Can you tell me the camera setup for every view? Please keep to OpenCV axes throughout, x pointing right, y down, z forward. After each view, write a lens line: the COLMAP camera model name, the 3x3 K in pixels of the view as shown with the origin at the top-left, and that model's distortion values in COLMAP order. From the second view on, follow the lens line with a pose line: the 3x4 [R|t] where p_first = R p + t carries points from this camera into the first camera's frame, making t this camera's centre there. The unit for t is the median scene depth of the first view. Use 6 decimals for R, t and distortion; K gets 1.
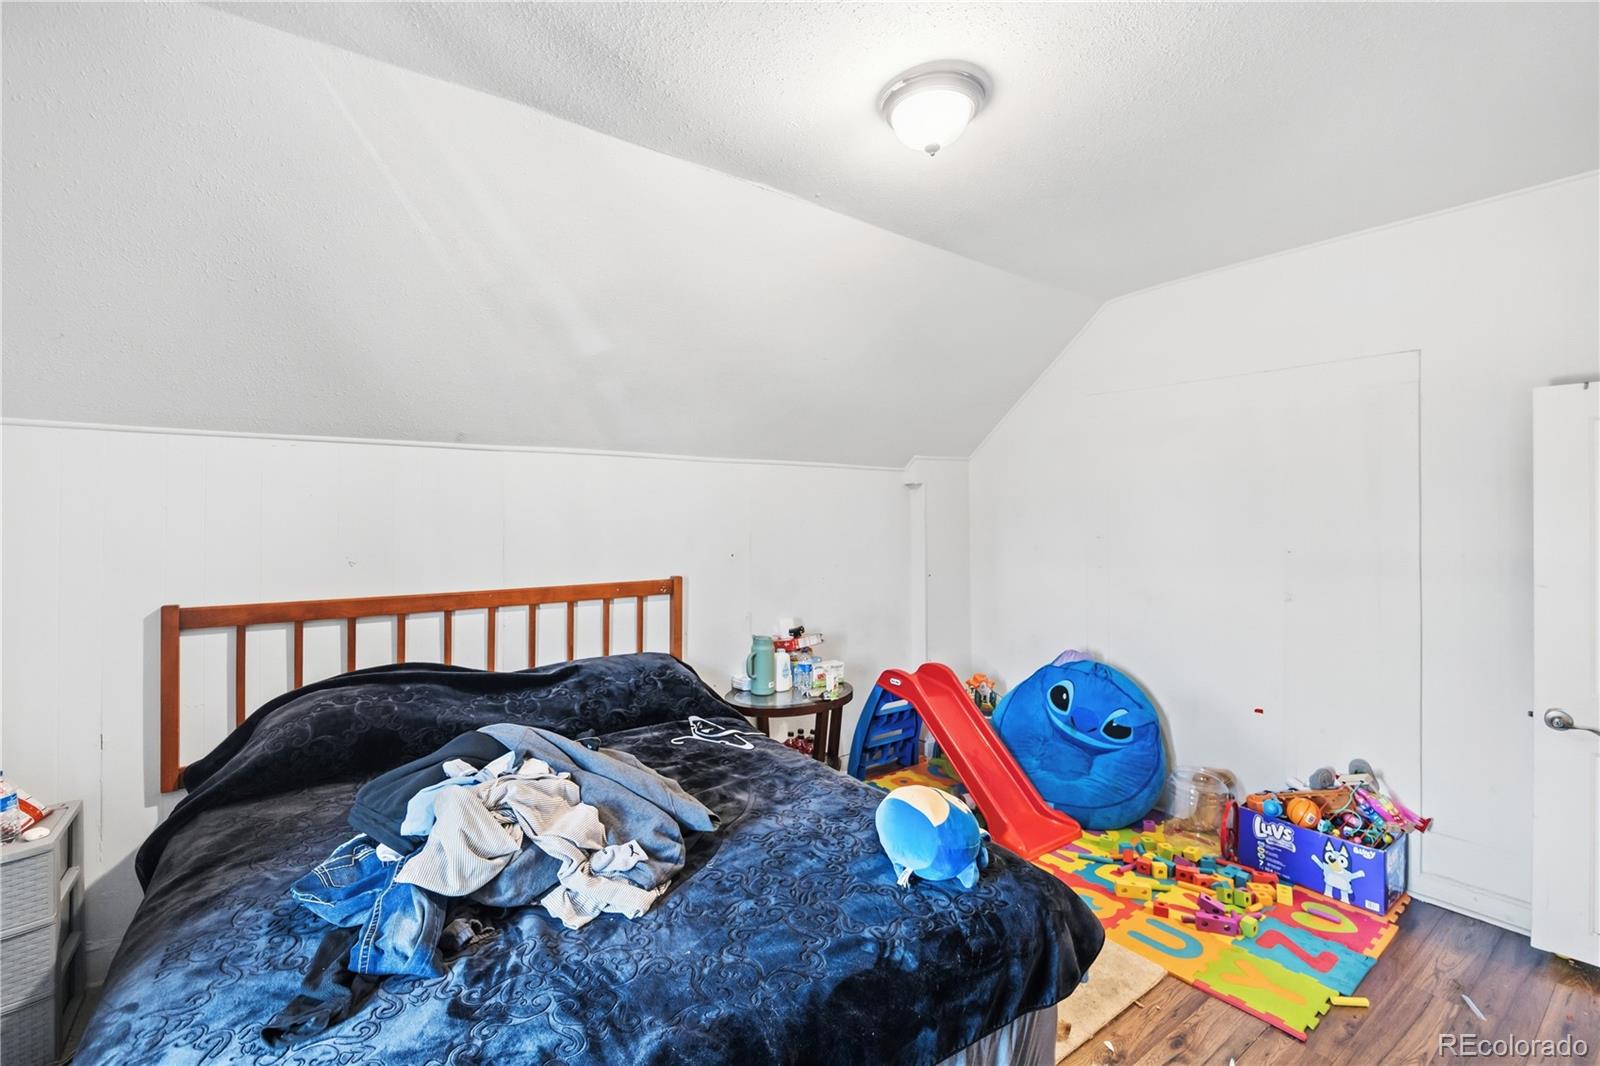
lens RADIAL K [[668.6, 0, 791.0], [0, 668.6, 527.9], [0, 0, 1]] dist [-0.000428, 0.000181]
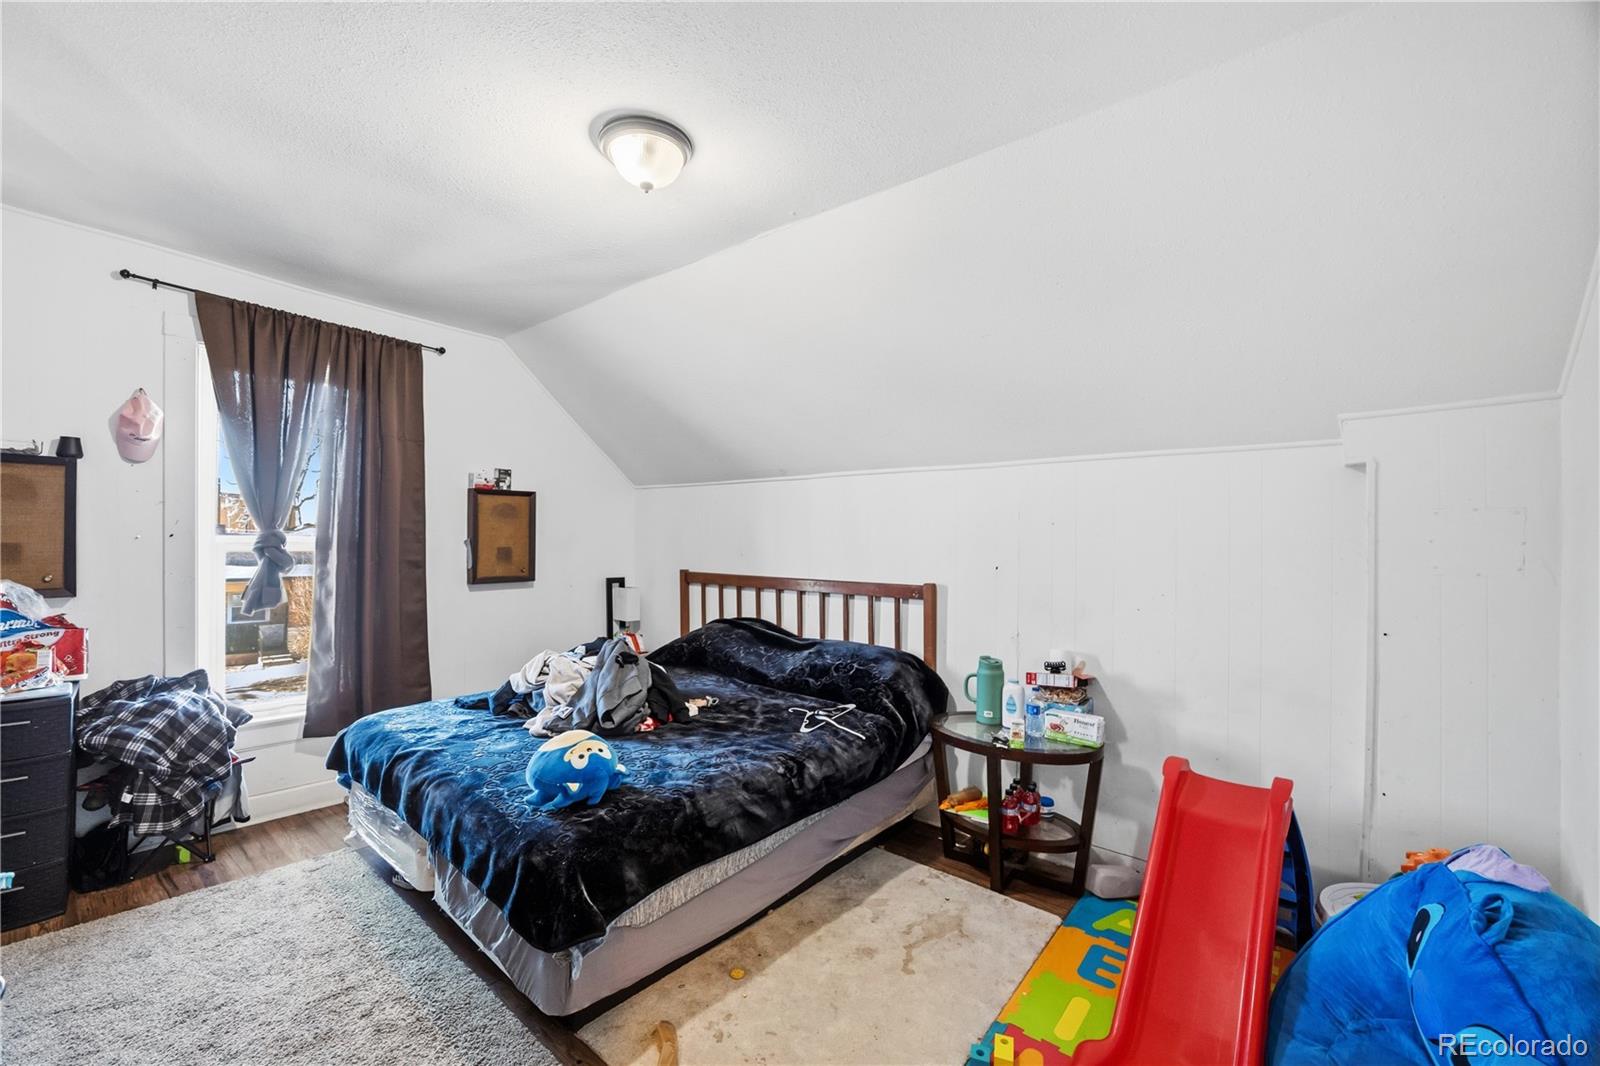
lens RADIAL K [[668.6, 0, 791.0], [0, 668.6, 527.9], [0, 0, 1]] dist [-0.000428, 0.000181]
pose [[0.262729, -0.000556, -0.964870, 0.820636], [-0.015312, 0.999872, -0.004746, -0.006736], [0.964748, 0.016021, 0.262687, 0.547232]]
